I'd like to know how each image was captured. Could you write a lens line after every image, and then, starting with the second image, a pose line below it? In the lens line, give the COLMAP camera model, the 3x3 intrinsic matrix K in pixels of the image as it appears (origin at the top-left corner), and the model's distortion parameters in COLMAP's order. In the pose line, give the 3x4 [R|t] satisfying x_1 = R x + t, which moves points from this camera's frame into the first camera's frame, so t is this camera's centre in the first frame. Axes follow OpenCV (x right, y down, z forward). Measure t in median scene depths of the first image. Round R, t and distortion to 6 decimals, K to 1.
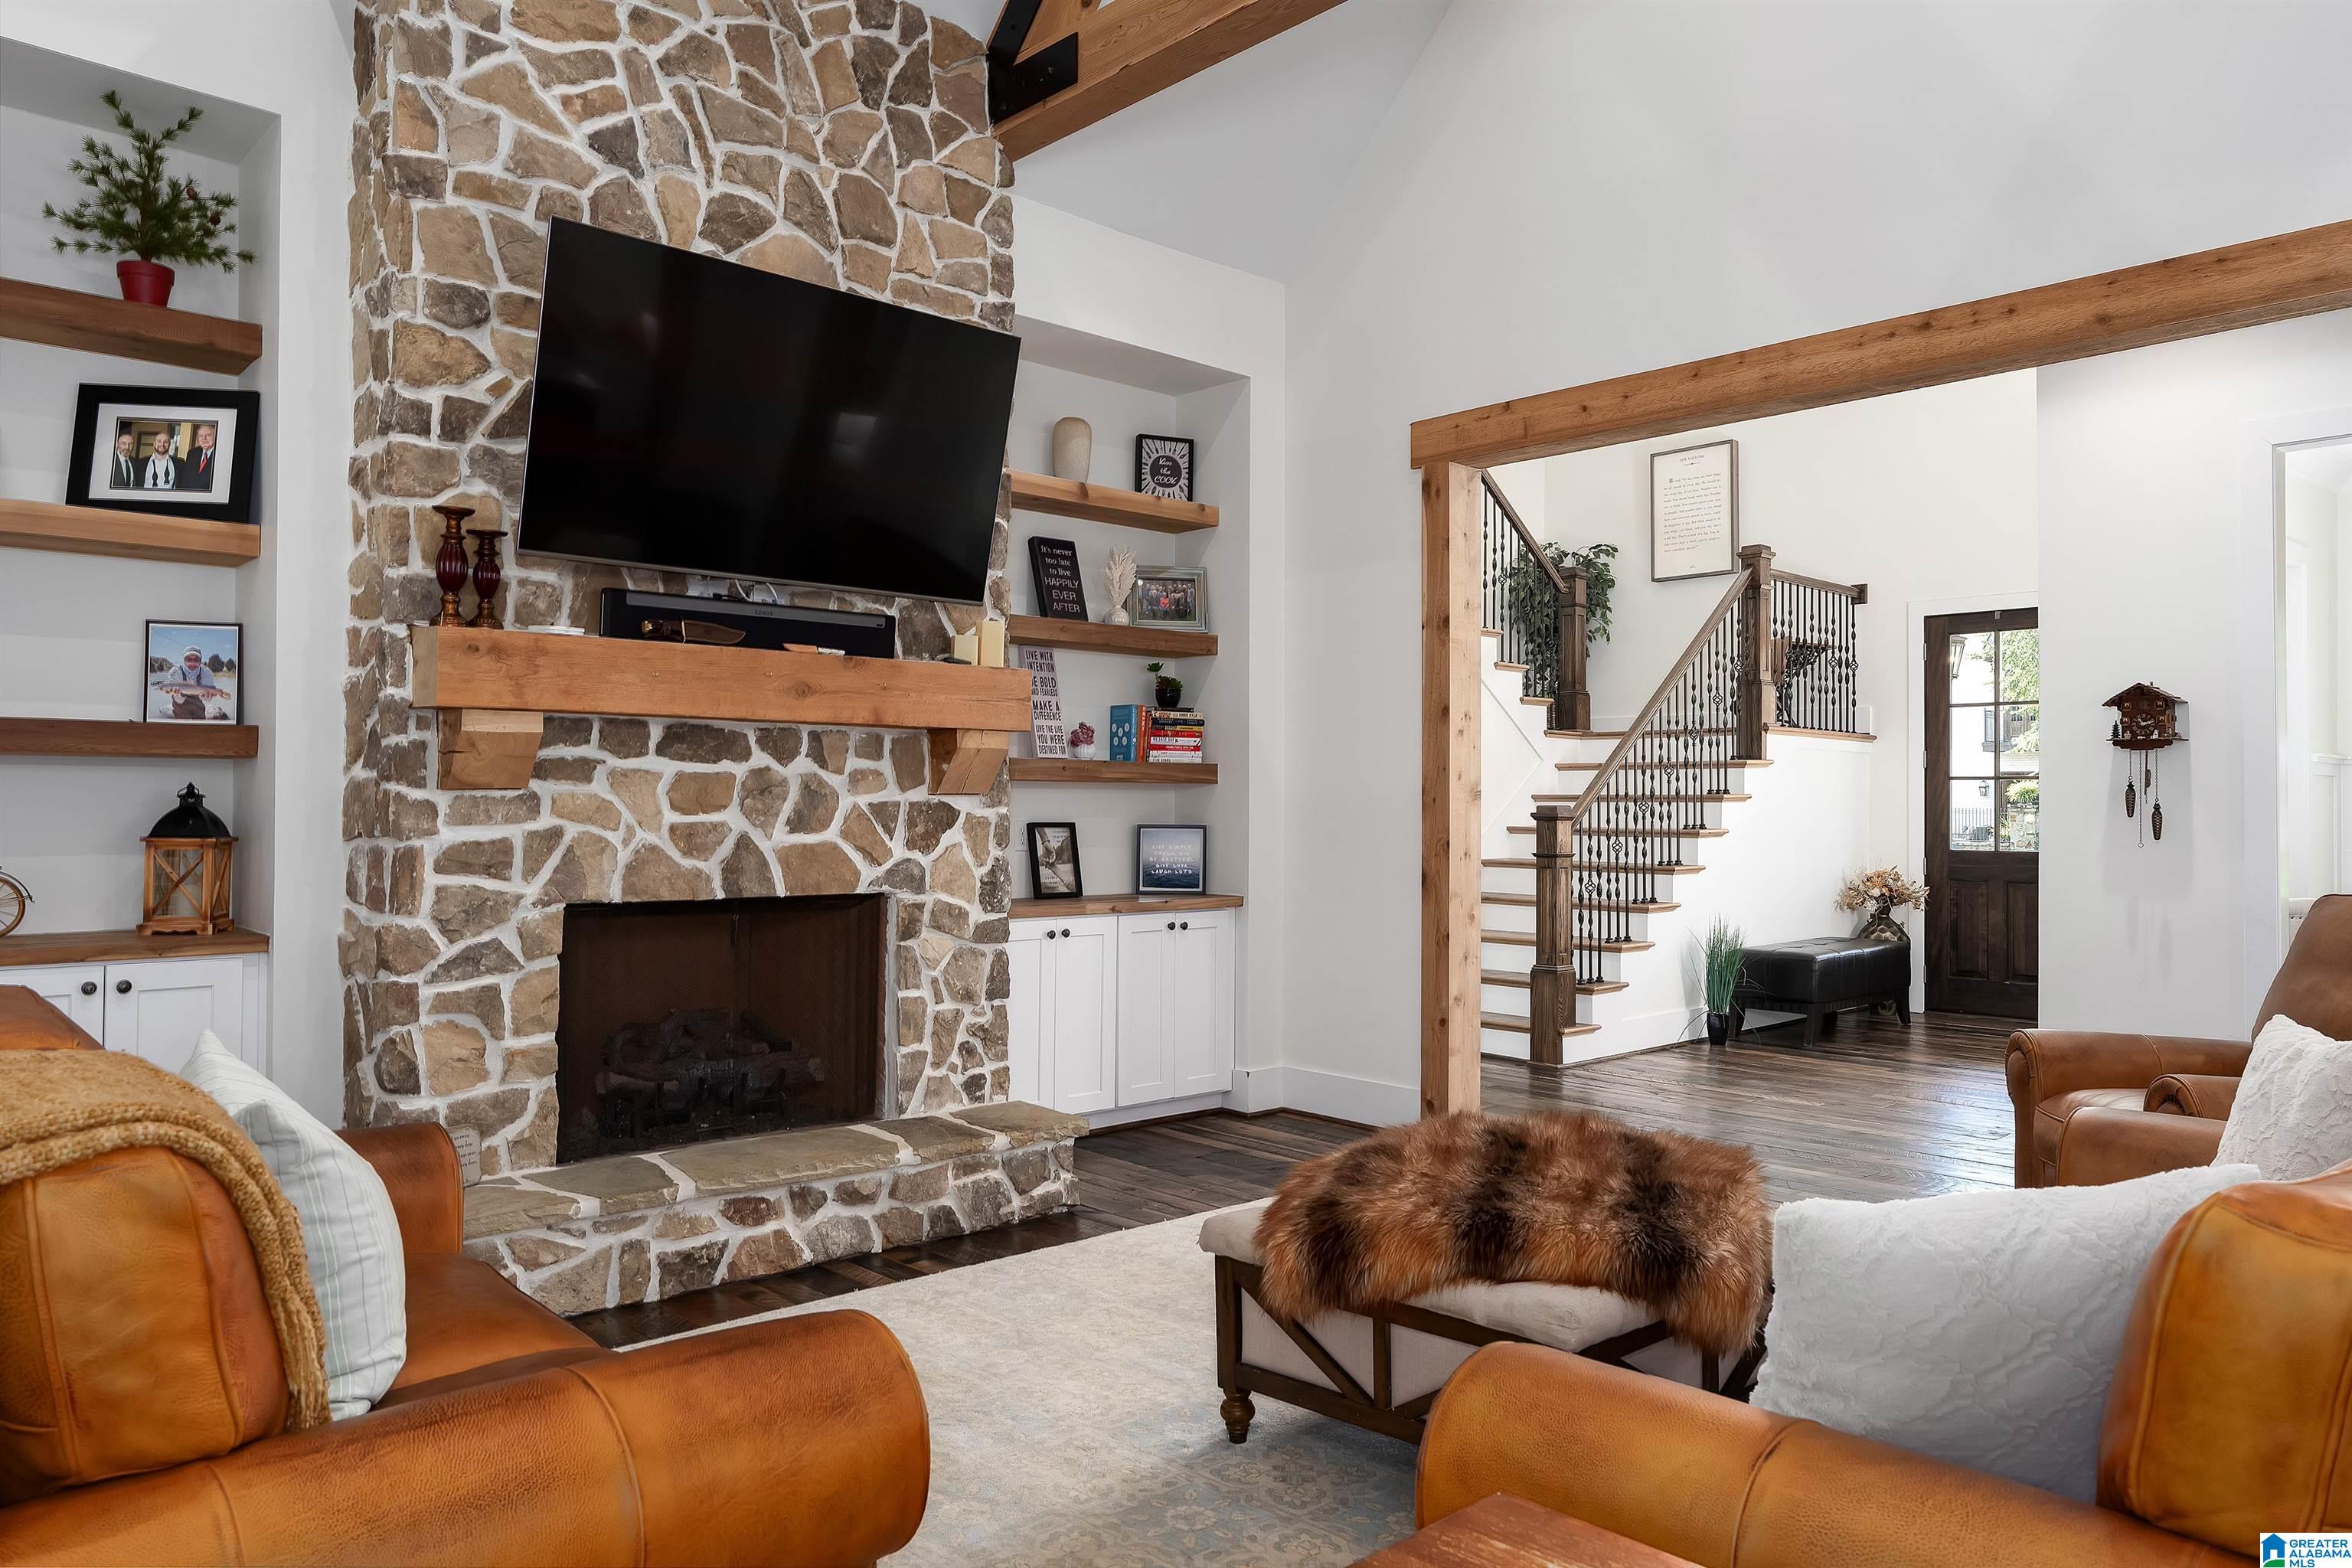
lens RADIAL K [[1567.5, 0, 1156.6], [0, 1567.5, 750.7], [0, 0, 1]] dist [0.002004, 0.001972]
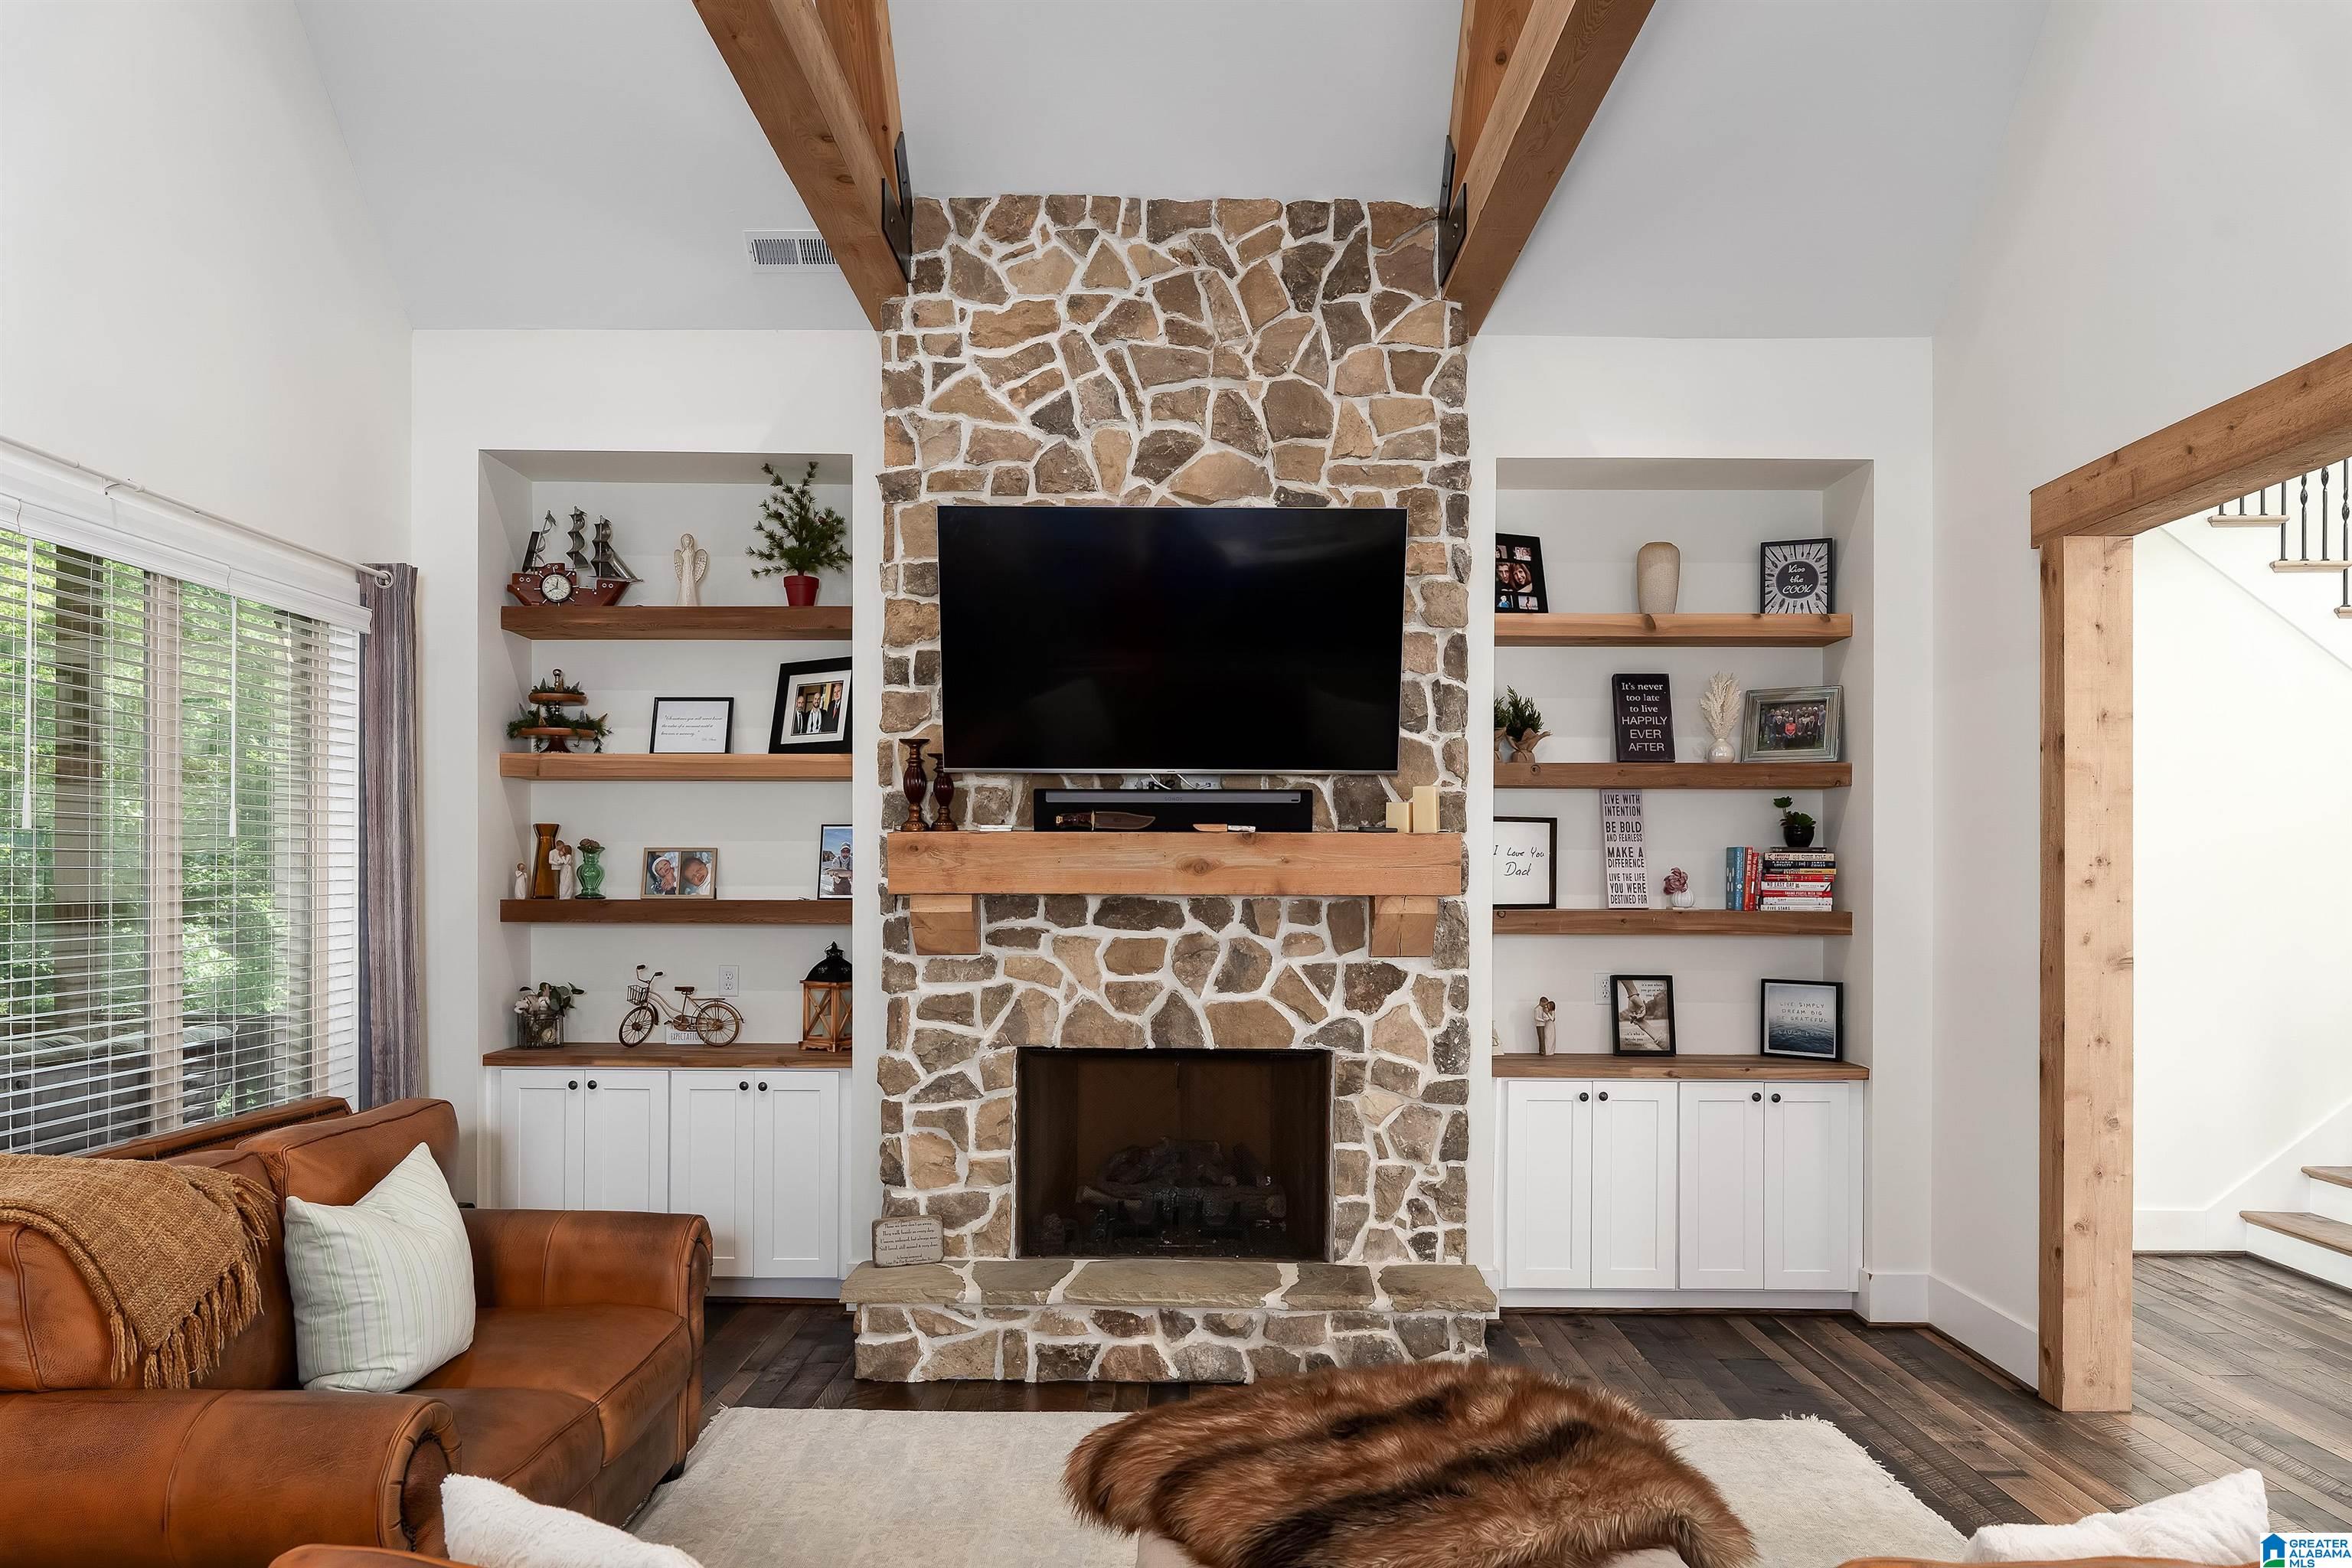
lens RADIAL K [[1567.5, 0, 1185.8], [0, 1567.5, 853.3], [0, 0, 1]] dist [0.002004, 0.001972]
pose [[0.739295, -0.014411, -0.673227, 0.507794], [0.022558, 0.999740, 0.003371, -0.051171], [0.673003, -0.017679, 0.739428, 0.164297]]
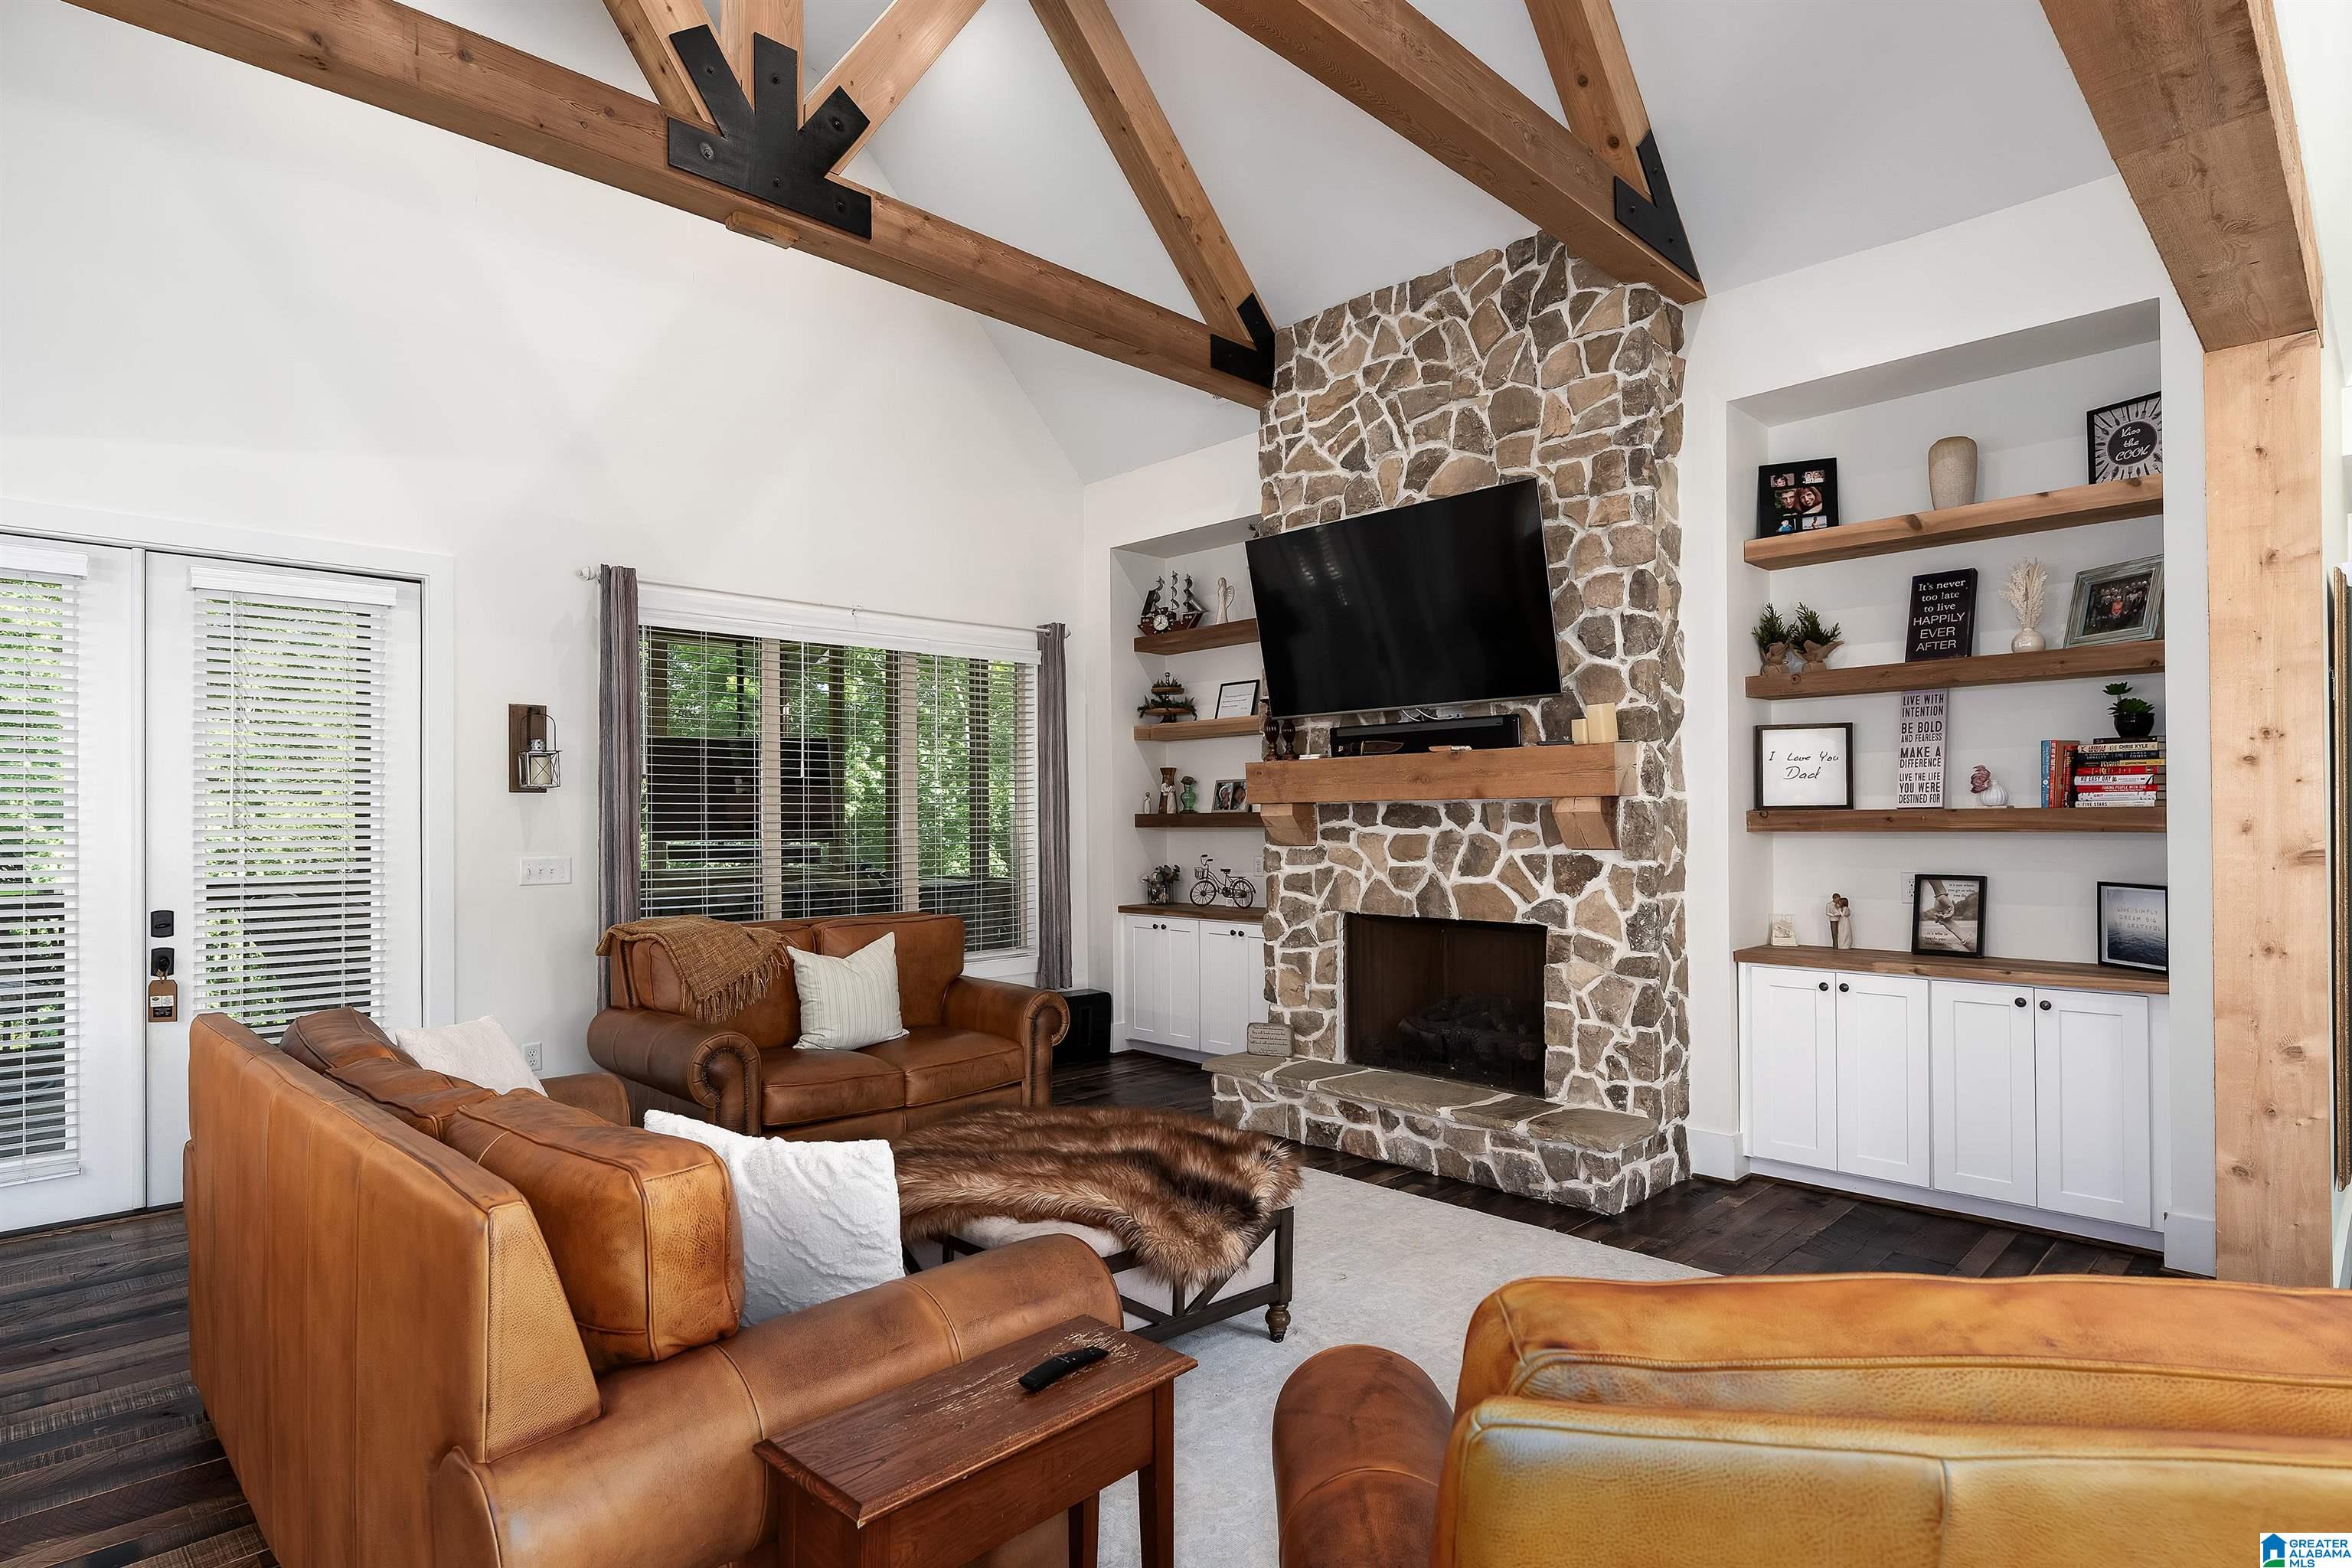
lens RADIAL K [[1217.6, 0, 1191.1], [0, 1217.6, 789.8], [0, 0, 1]] dist [-0.001058, 0.000588]
pose [[0.053095, -0.032171, -0.998071, 0.881294], [0.041184, 0.998701, -0.030001, -0.002898], [0.997740, -0.039512, 0.054351, 0.705725]]
